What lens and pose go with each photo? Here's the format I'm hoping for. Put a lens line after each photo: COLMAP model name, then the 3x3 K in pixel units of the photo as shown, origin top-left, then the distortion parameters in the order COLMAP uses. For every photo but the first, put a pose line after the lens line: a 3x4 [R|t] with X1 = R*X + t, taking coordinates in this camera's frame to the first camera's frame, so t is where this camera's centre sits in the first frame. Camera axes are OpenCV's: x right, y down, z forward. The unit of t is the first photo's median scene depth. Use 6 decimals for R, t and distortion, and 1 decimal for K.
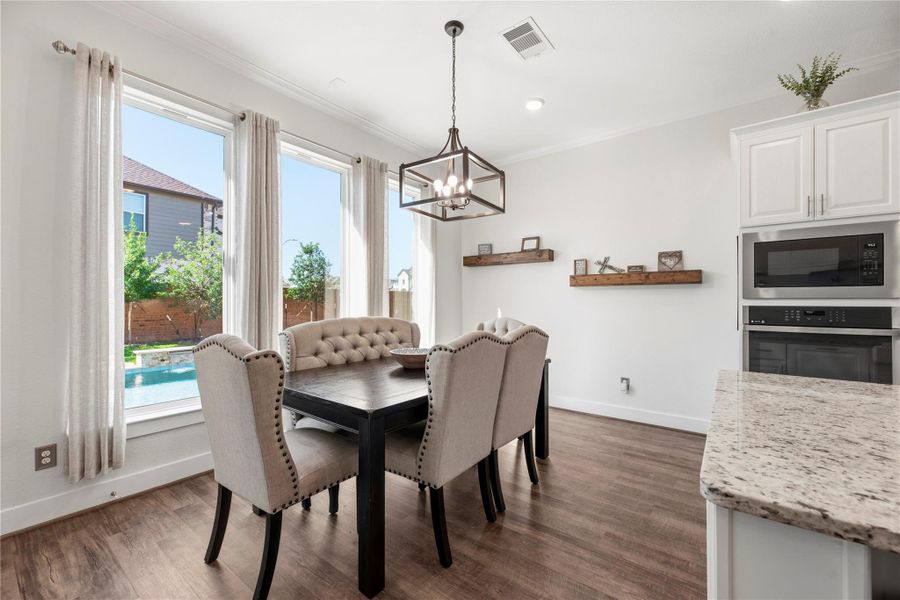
lens RADIAL K [[369.6, 0, 450.1], [0, 369.6, 300.5], [0, 0, 1]] dist [-0.001136, 0.000462]
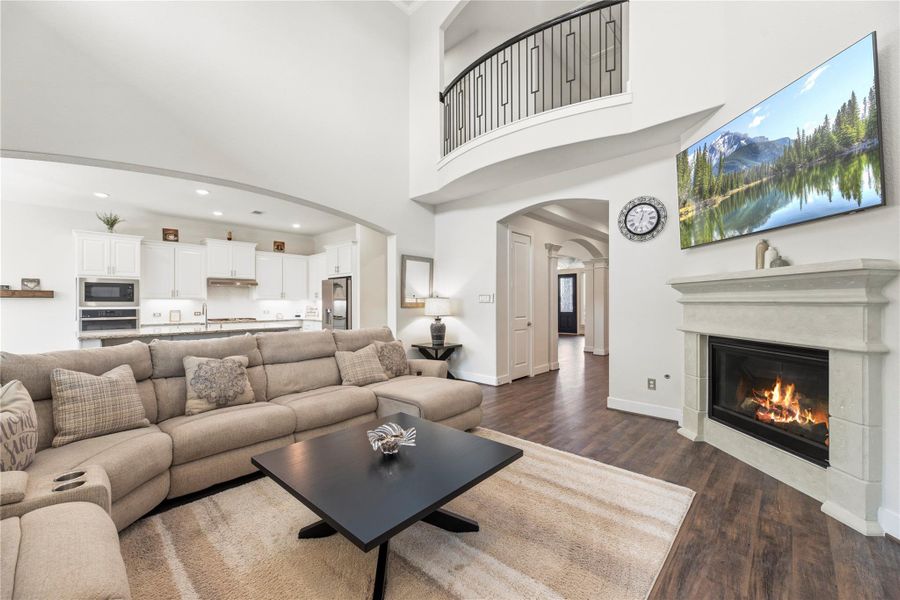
lens RADIAL K [[369.6, 0, 455.7], [0, 369.6, 302.5], [0, 0, 1]] dist [-0.001136, 0.000462]
pose [[0.087774, -0.002413, 0.996137, -1.269447], [-0.002344, 0.999994, 0.002629, -0.041417], [-0.996138, -0.002566, 0.087768, -1.508501]]
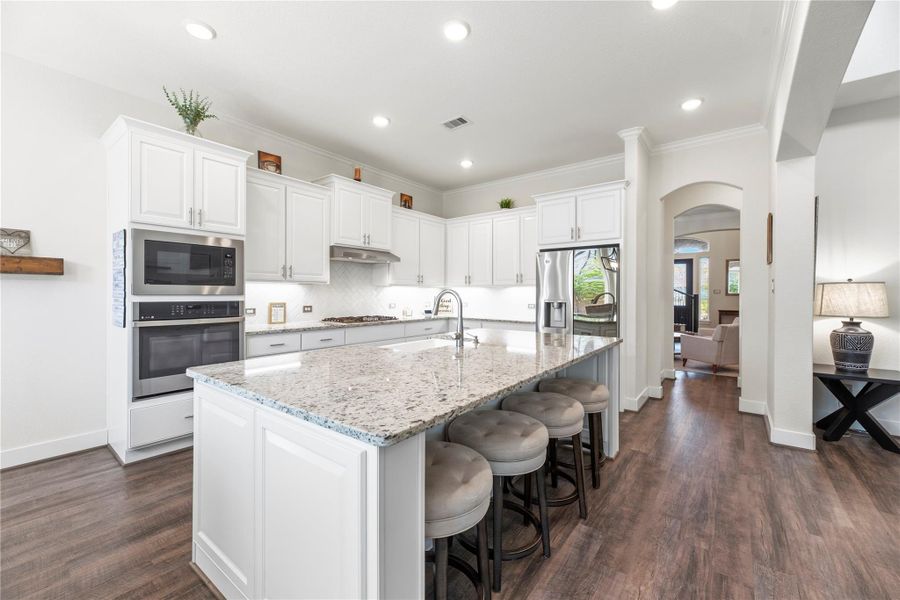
lens RADIAL K [[369.6, 0, 442.6], [0, 369.6, 296.3], [0, 0, 1]] dist [-0.001136, 0.000462]
pose [[0.005290, -0.010517, 0.999931, -0.183914], [-0.009881, 0.999895, 0.010569, -0.020154], [-0.999937, -0.009936, 0.005185, 0.177343]]
